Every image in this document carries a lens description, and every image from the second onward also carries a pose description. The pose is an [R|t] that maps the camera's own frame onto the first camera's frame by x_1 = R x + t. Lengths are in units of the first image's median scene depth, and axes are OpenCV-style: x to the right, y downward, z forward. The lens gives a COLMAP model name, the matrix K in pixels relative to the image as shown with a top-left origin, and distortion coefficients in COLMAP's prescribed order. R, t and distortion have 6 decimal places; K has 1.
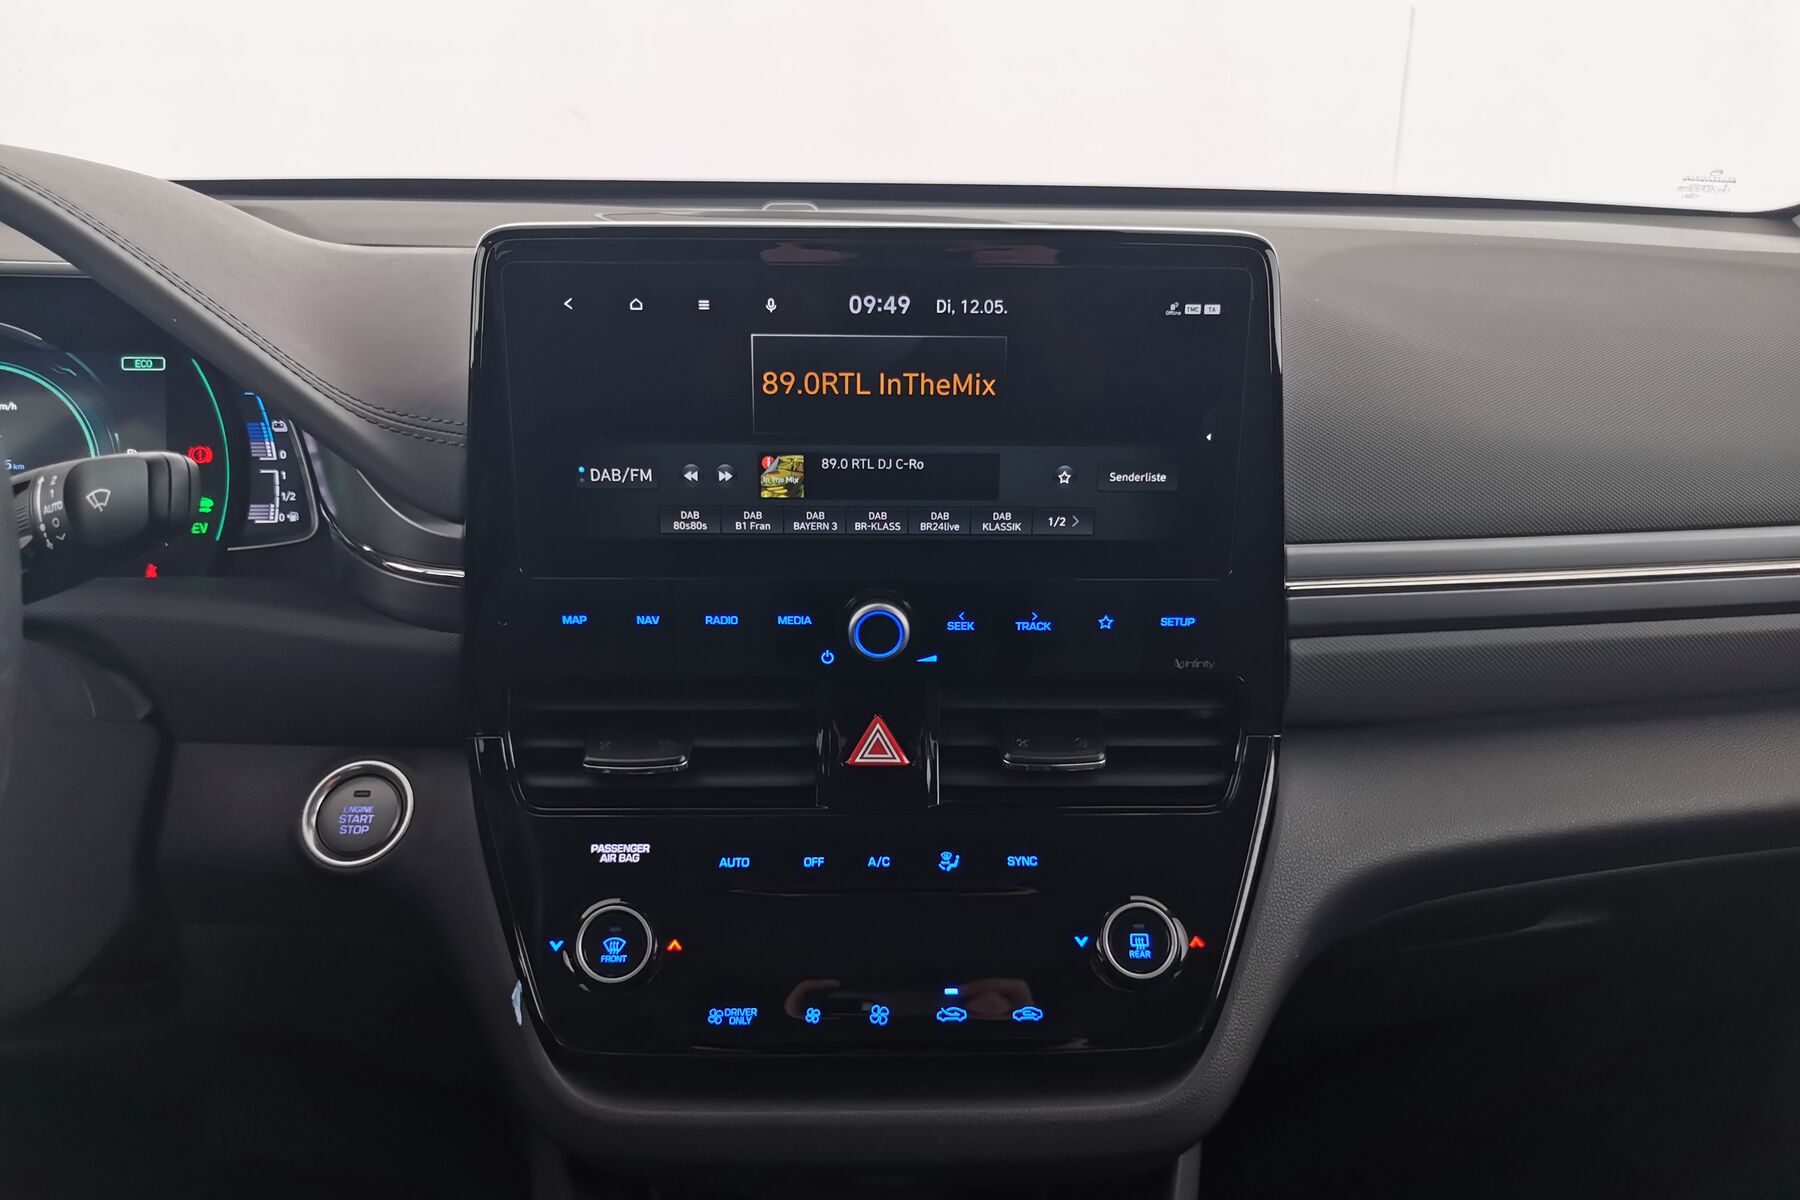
lens RADIAL K [[1422.6, 0, 904.2], [0, 1422.6, 599.6], [0, 0, 1]] dist [0.006528, -0.007755]
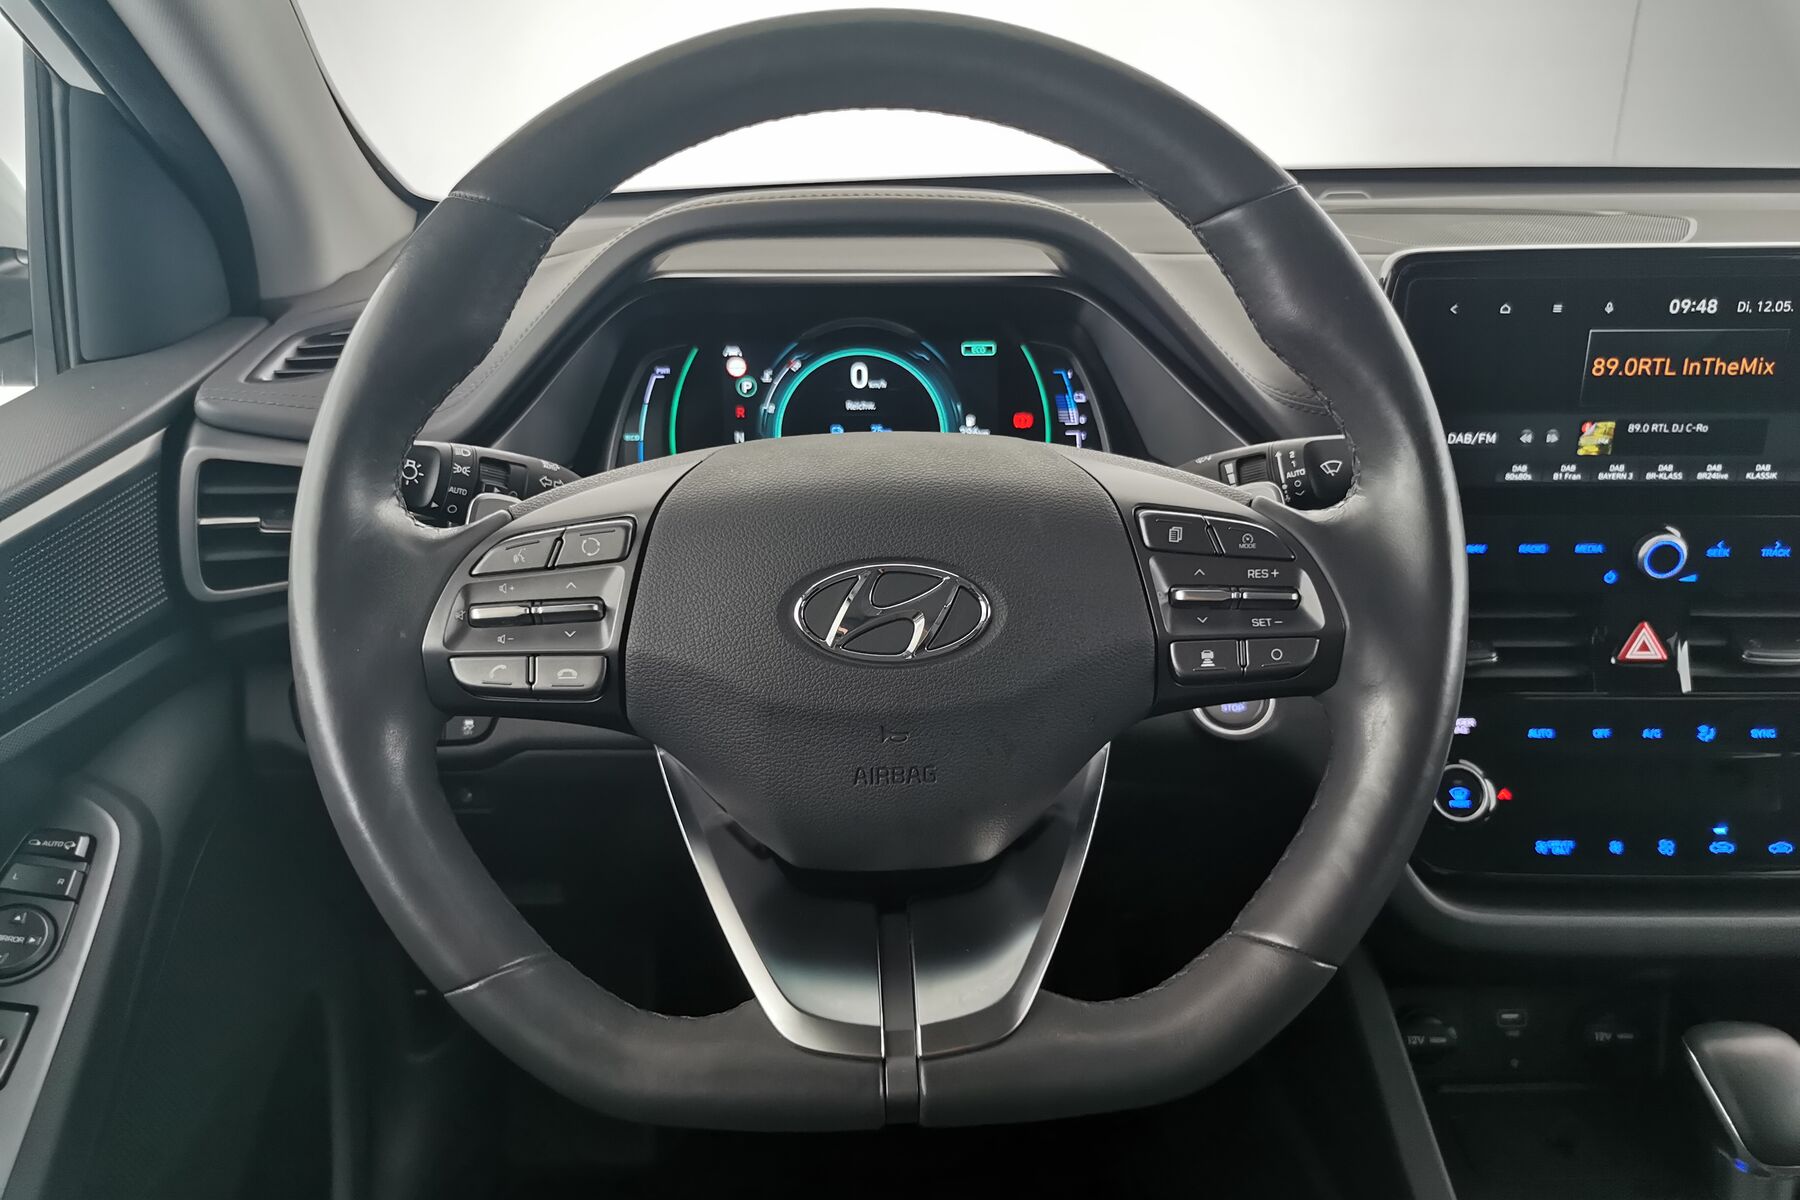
lens RADIAL K [[1422.6, 0, 863.9], [0, 1422.6, 592.8], [0, 0, 1]] dist [0.006528, -0.007755]
pose [[0.998318, -0.002187, -0.057933, -0.669629], [0.004828, 0.998953, 0.045488, -0.007576], [0.057773, -0.045691, 0.997284, -0.342079]]
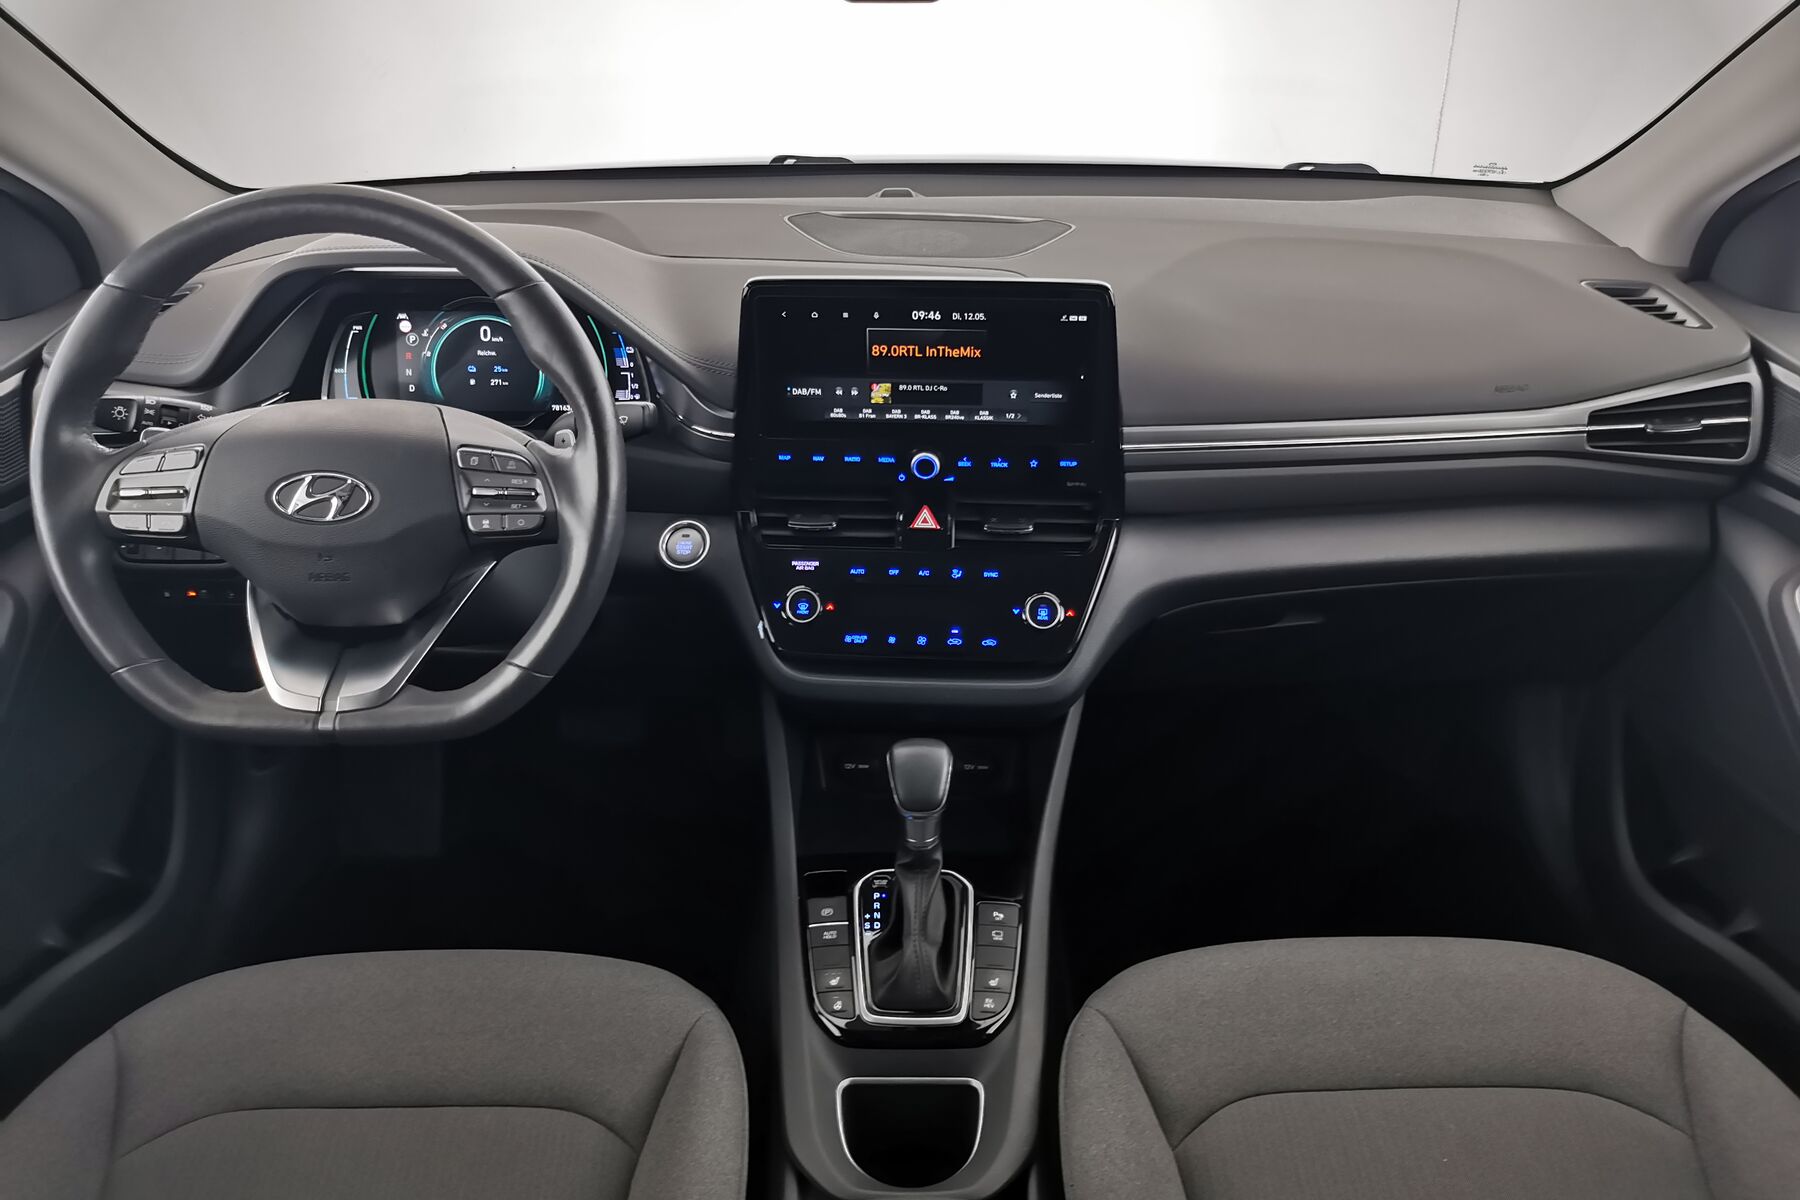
lens RADIAL K [[1422.6, 0, 906.3], [0, 1422.6, 615.2], [0, 0, 1]] dist [0.006528, -0.007755]
pose [[0.995709, 0.029991, -0.087544, 0.147713], [-0.014933, 0.985701, 0.167842, -0.115218], [0.091326, -0.165814, 0.981919, -1.140433]]
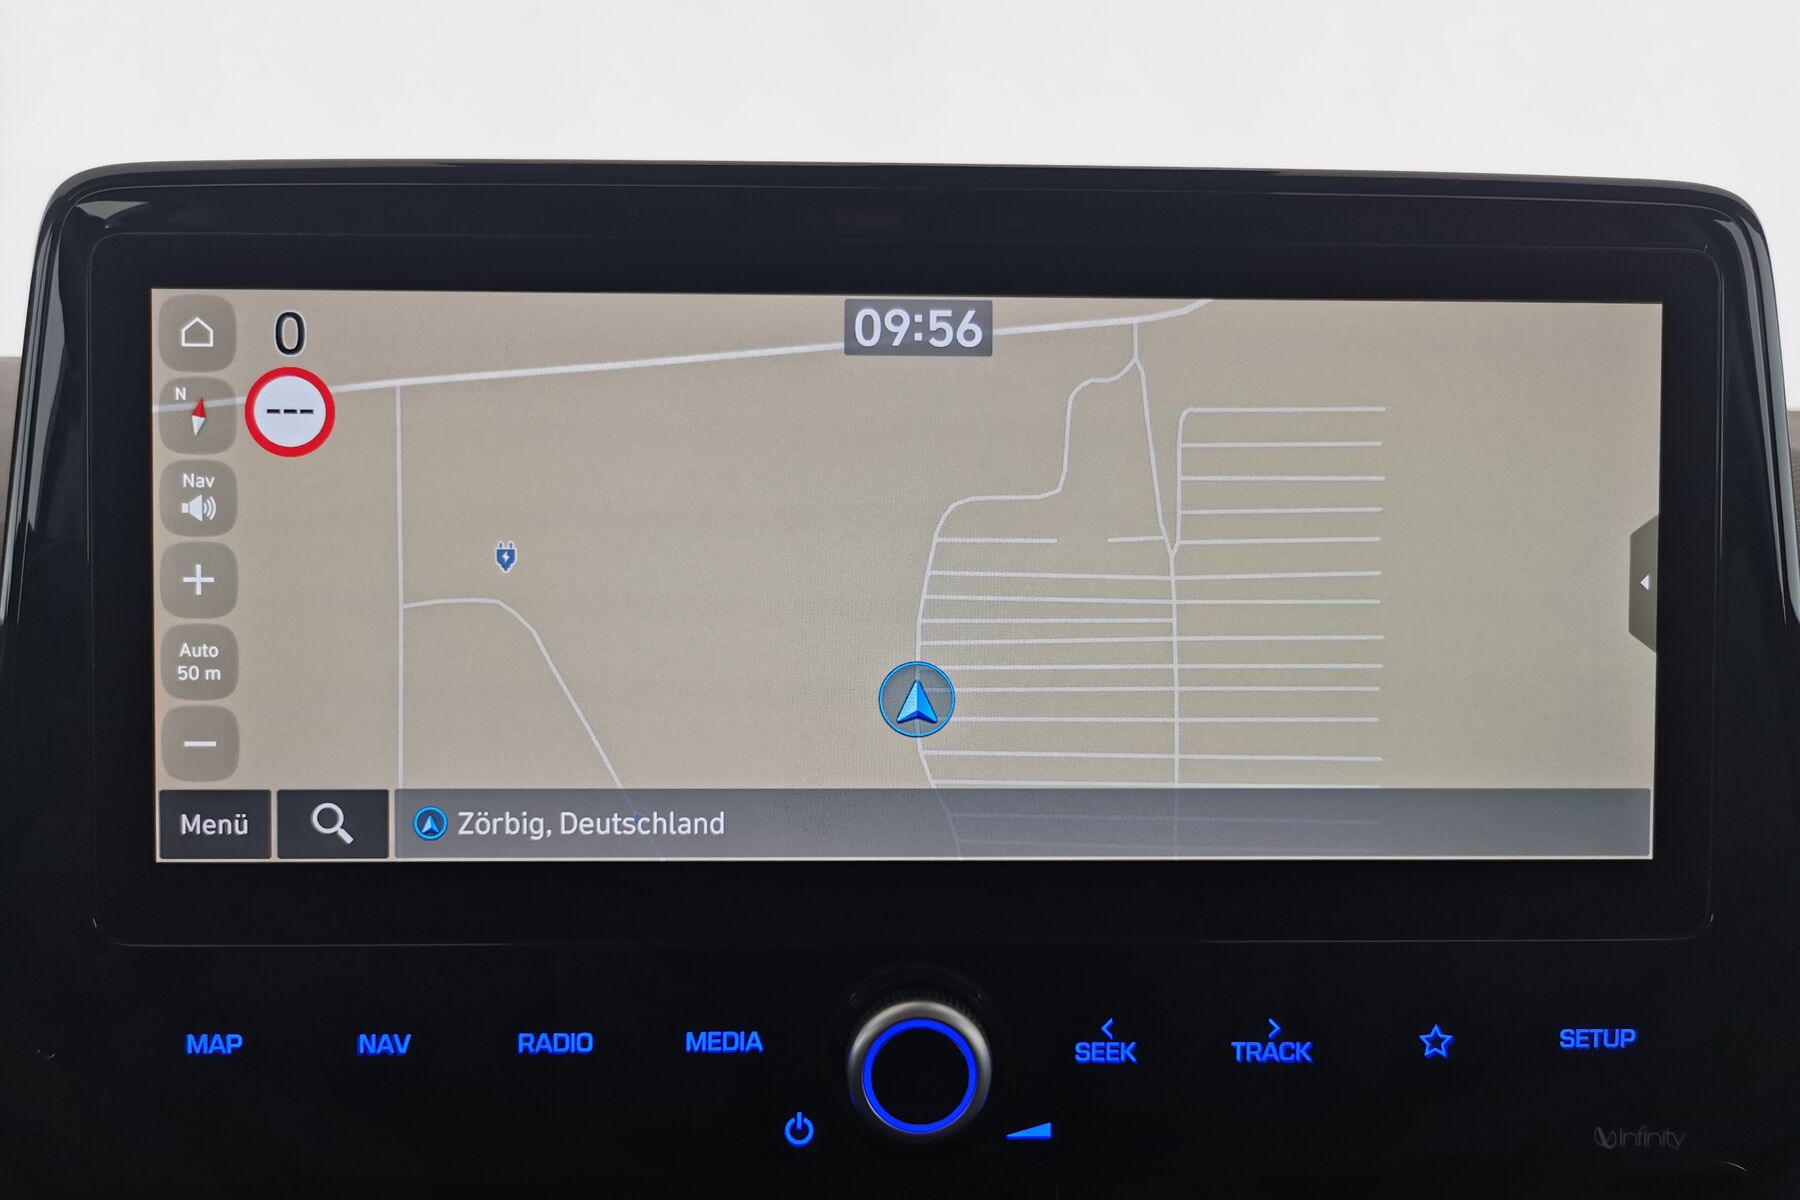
lens RADIAL K [[1422.6, 0, 897.1], [0, 1422.6, 589.6], [0, 0, 1]] dist [0.006528, -0.007755]
pose [[0.999978, -0.006325, -0.001882, -0.022744], [0.005687, 0.970641, -0.240466, -0.014790], [0.003348, 0.240450, 0.970656, 0.549944]]
